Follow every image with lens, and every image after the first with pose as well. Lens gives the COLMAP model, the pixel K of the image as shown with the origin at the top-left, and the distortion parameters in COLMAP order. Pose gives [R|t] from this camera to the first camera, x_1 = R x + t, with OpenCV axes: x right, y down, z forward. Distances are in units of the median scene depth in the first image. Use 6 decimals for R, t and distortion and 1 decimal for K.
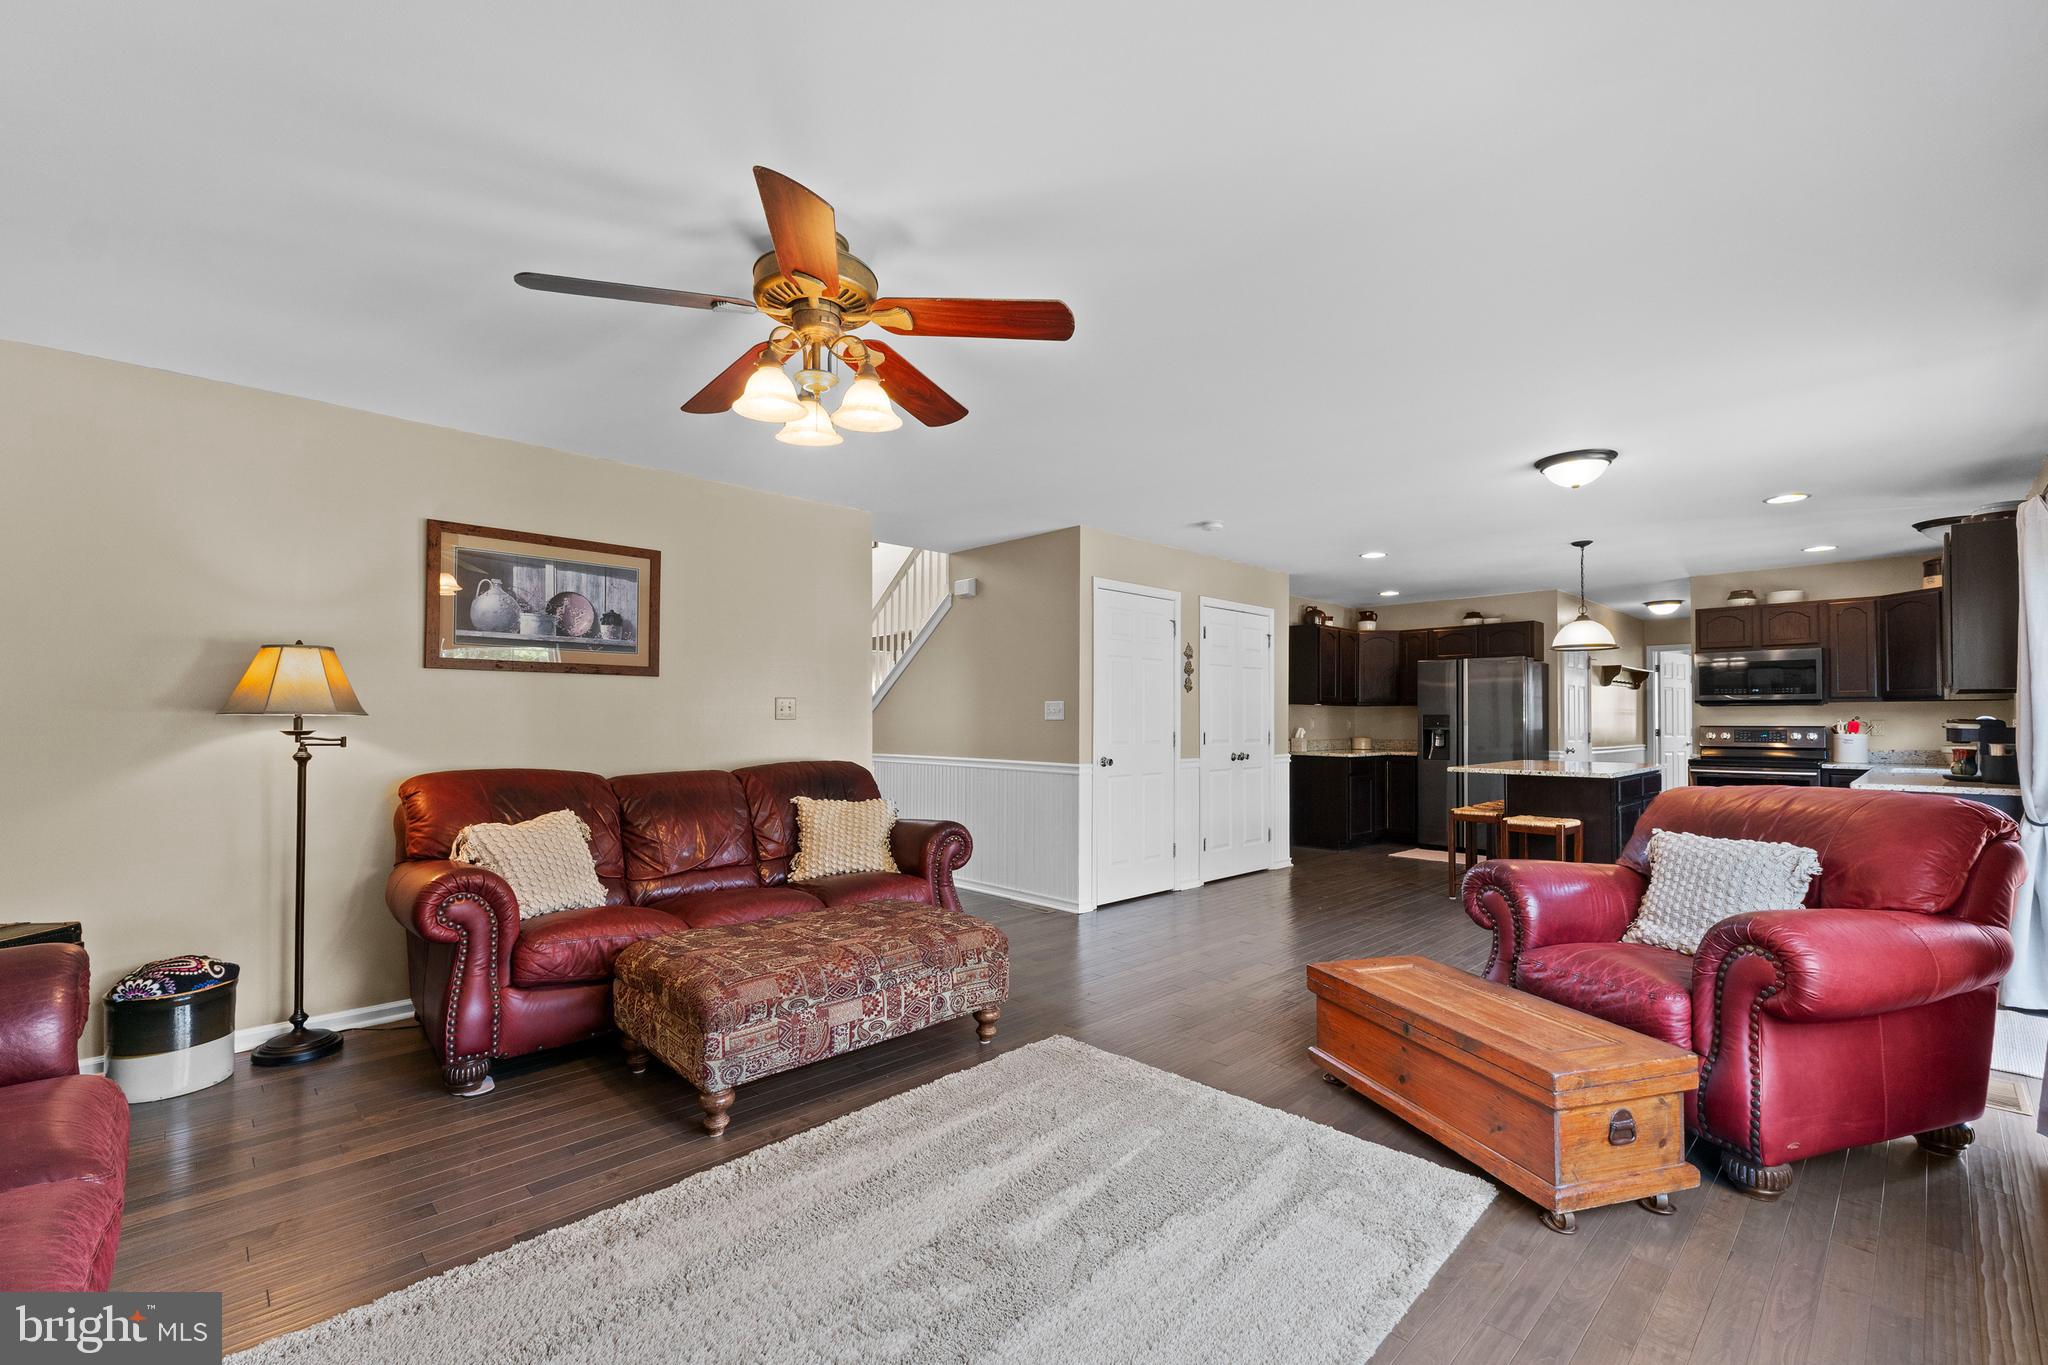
lens RADIAL K [[869.9, 0, 1029.6], [0, 869.9, 701.2], [0, 0, 1]] dist [0.007280, 0.000362]
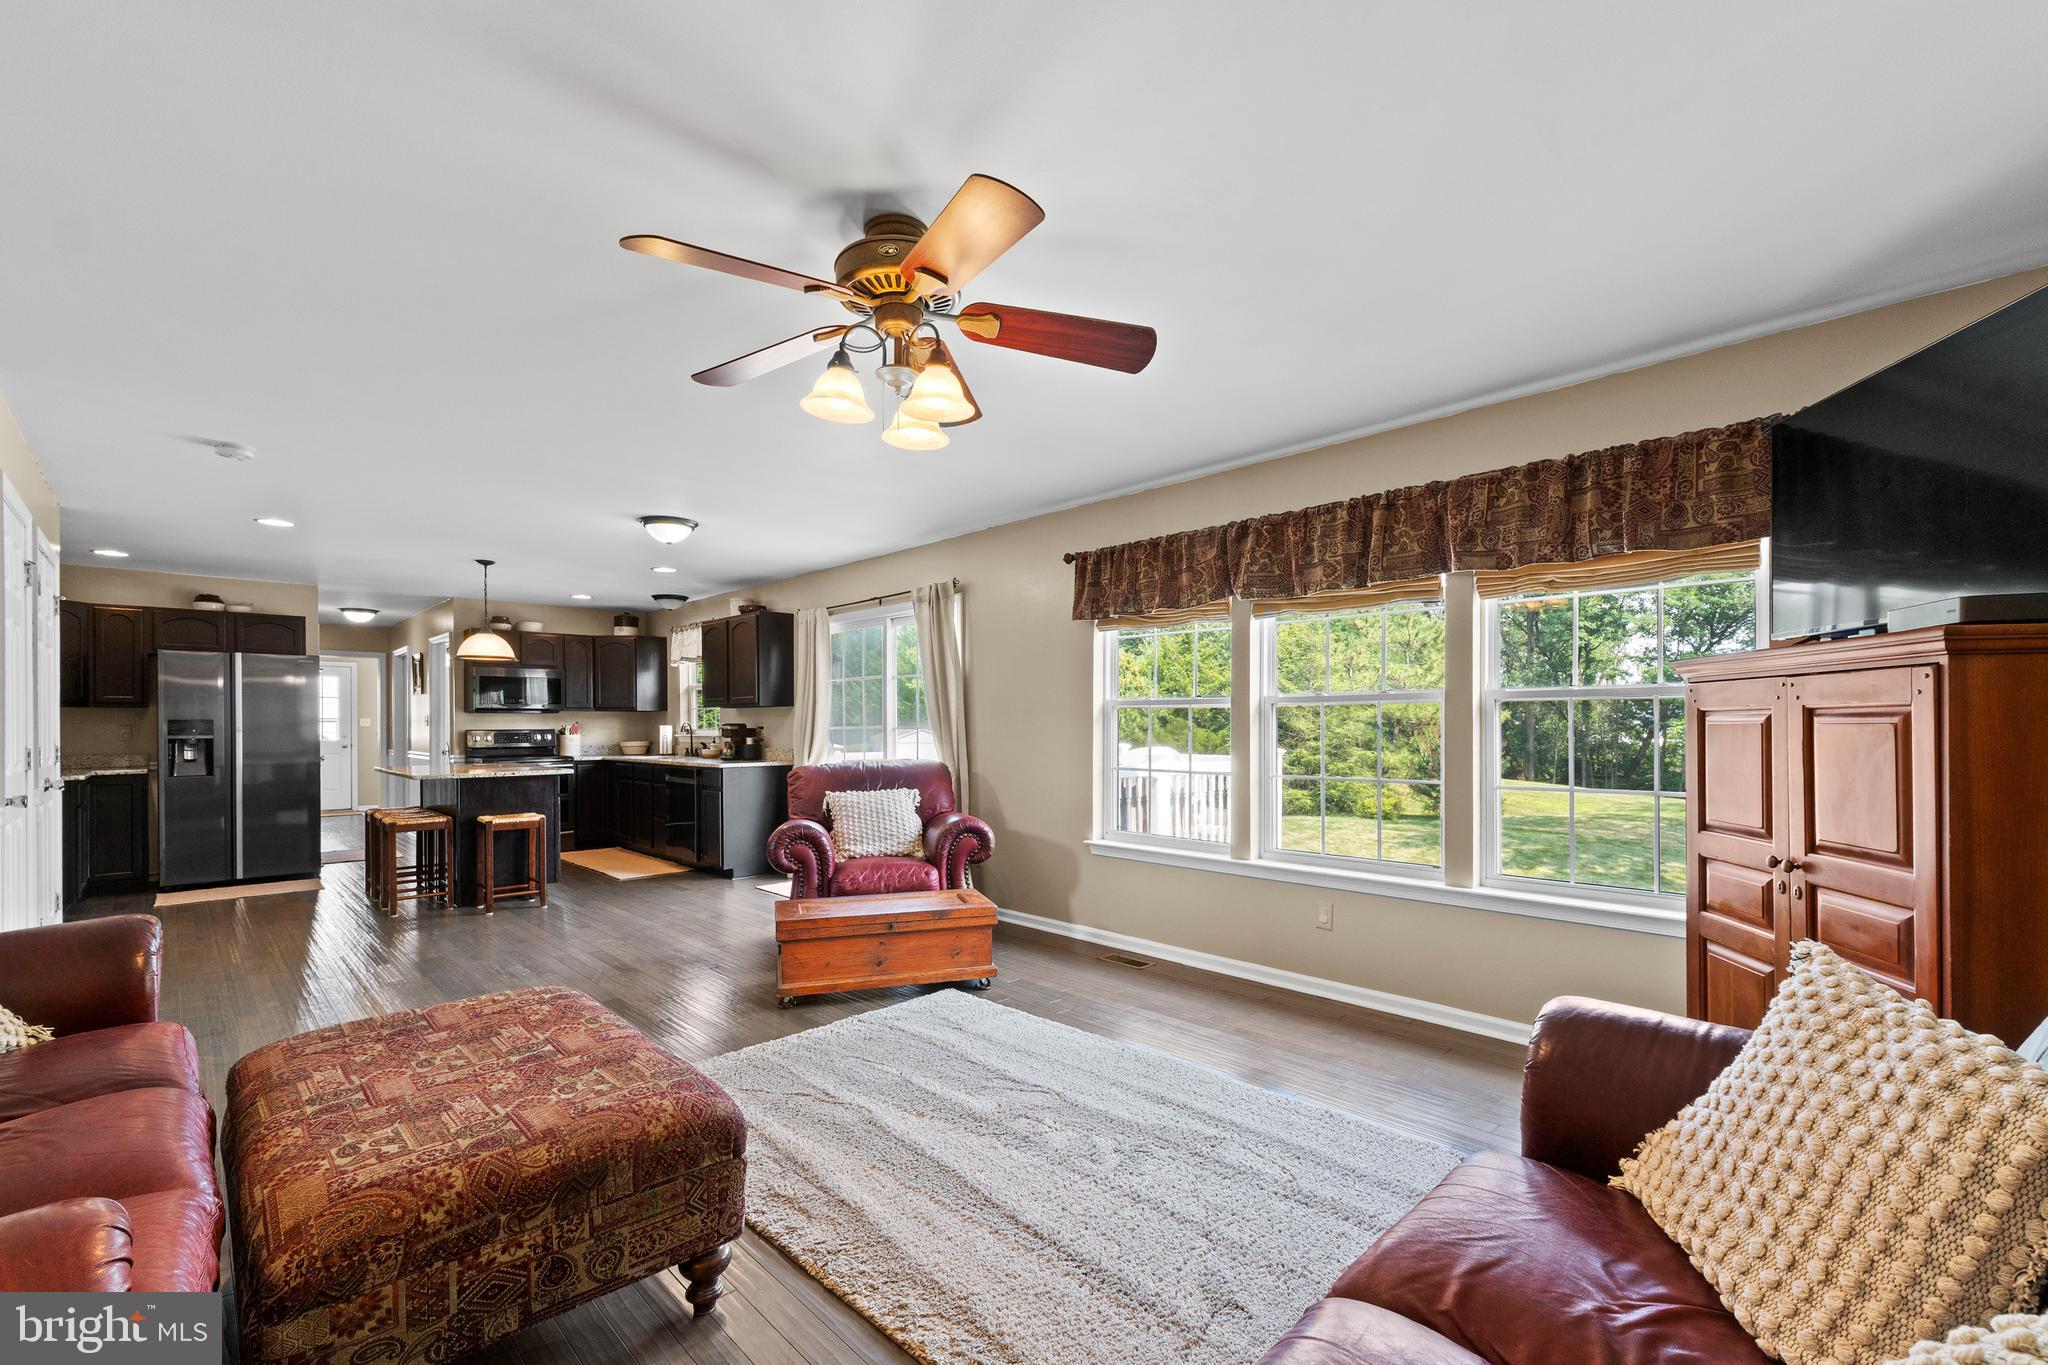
lens RADIAL K [[869.9, 0, 1030.1], [0, 869.9, 730.1], [0, 0, 1]] dist [0.007280, 0.000362]
pose [[-0.003431, -0.009335, 0.999951, -0.366615], [-0.017459, 0.999805, 0.009274, 0.004752], [-0.999842, -0.017426, -0.003593, 0.258861]]
